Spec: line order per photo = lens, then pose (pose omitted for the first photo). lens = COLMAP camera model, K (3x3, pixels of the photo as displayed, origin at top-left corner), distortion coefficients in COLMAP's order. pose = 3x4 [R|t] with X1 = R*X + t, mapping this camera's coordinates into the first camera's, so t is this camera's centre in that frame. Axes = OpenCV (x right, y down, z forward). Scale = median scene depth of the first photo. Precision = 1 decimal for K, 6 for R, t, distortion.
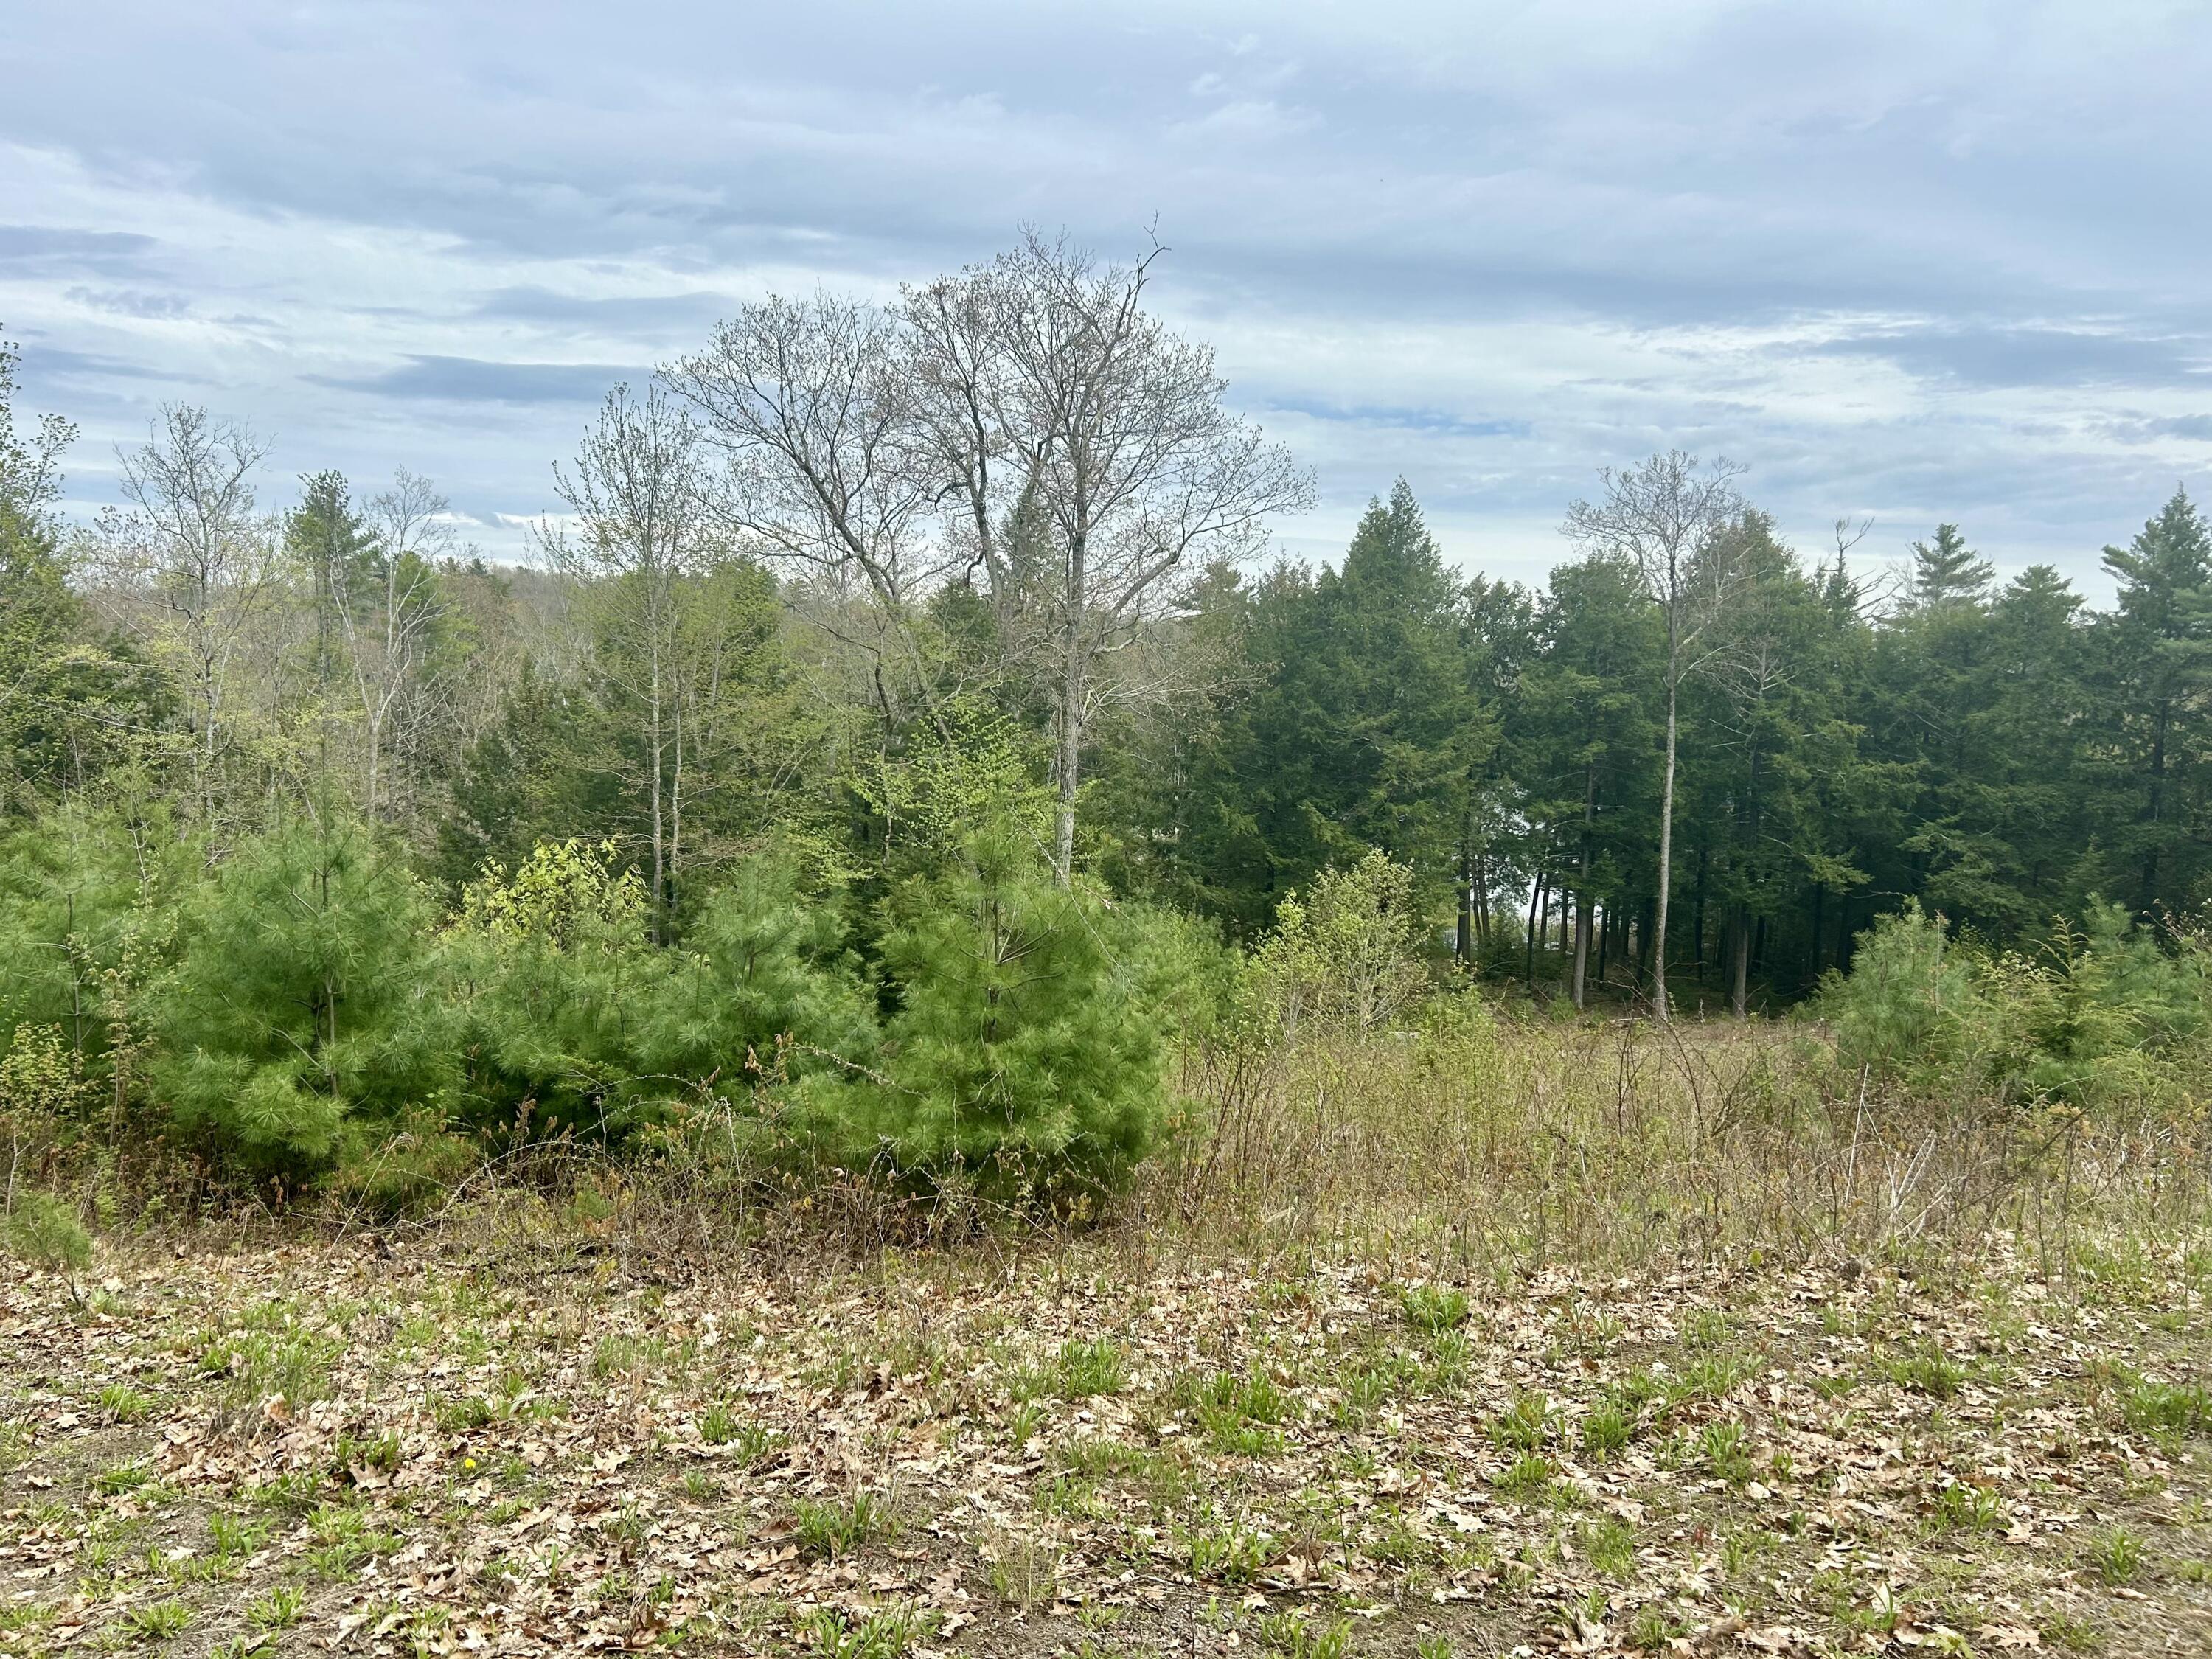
lens RADIAL K [[1666.9, 0, 1062.1], [0, 1666.9, 872.9], [0, 0, 1]] dist [0.058308, -0.060838]
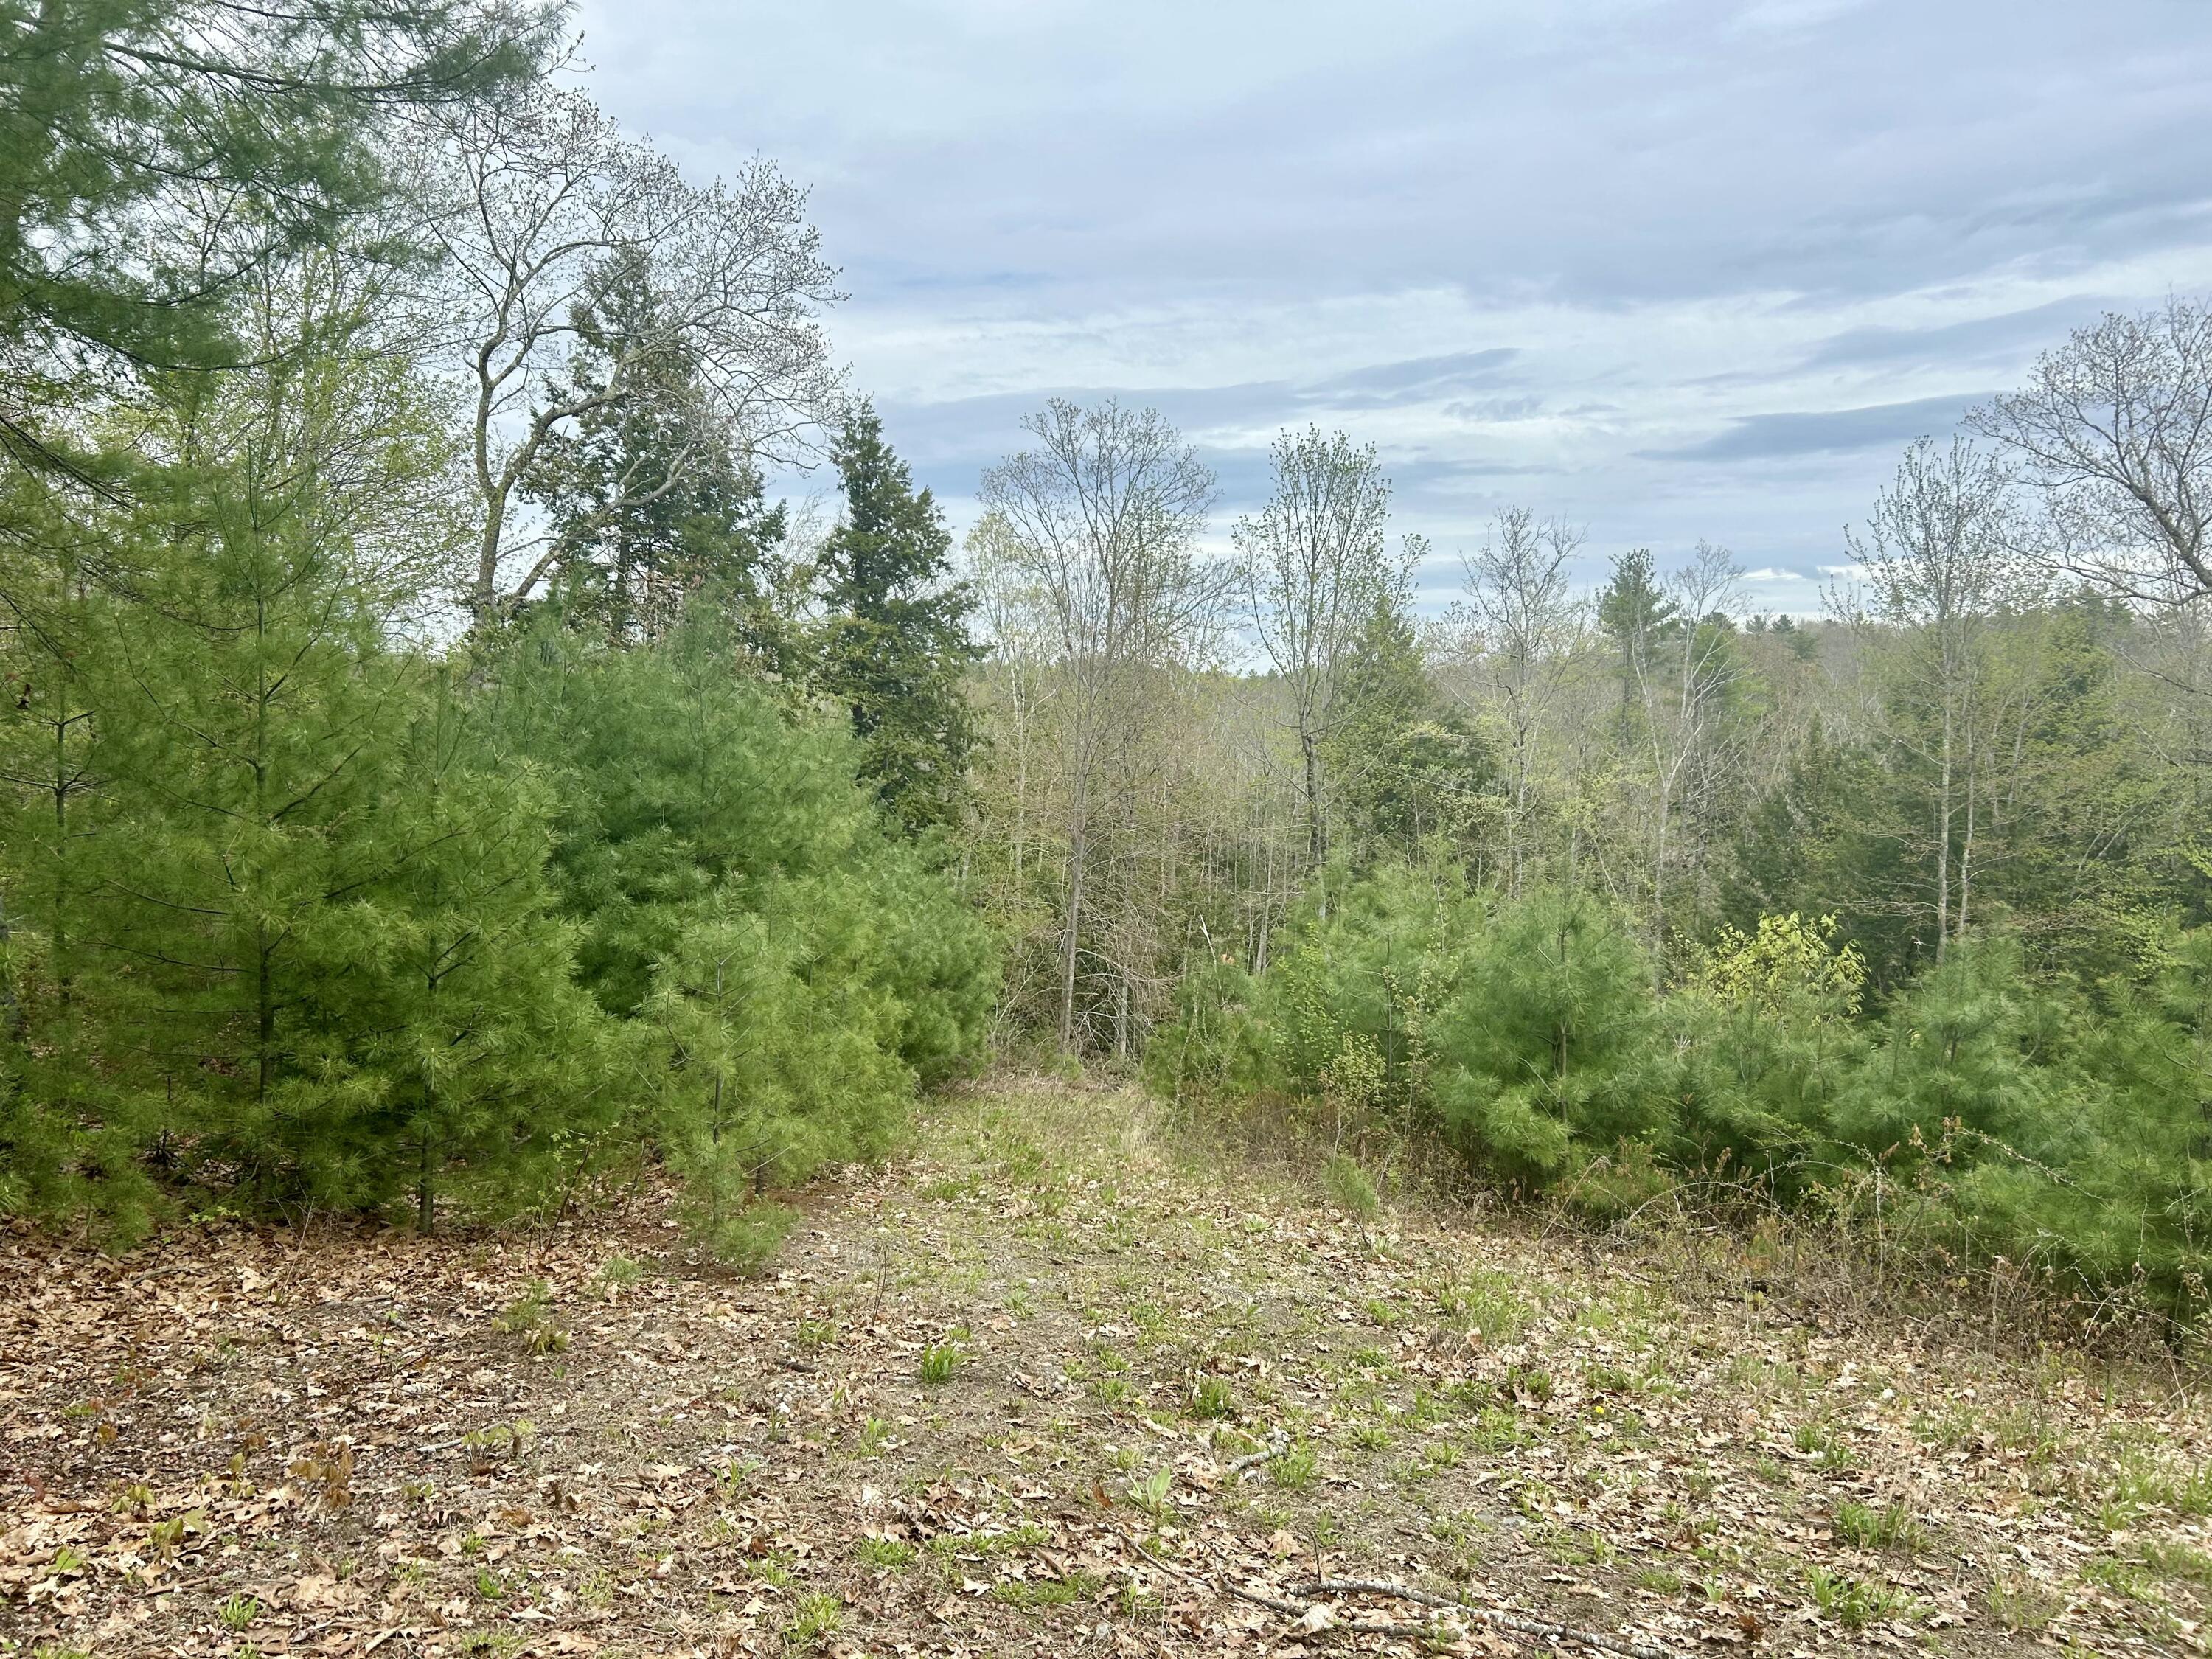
lens RADIAL K [[1666.9, 0, 1088.1], [0, 1666.9, 821.8], [0, 0, 1]] dist [0.058308, -0.060838]
pose [[0.745265, 0.017559, -0.666538, 0.104230], [-0.057851, 0.997586, -0.038405, -0.013244], [0.664254, 0.067182, 0.744481, -0.125443]]
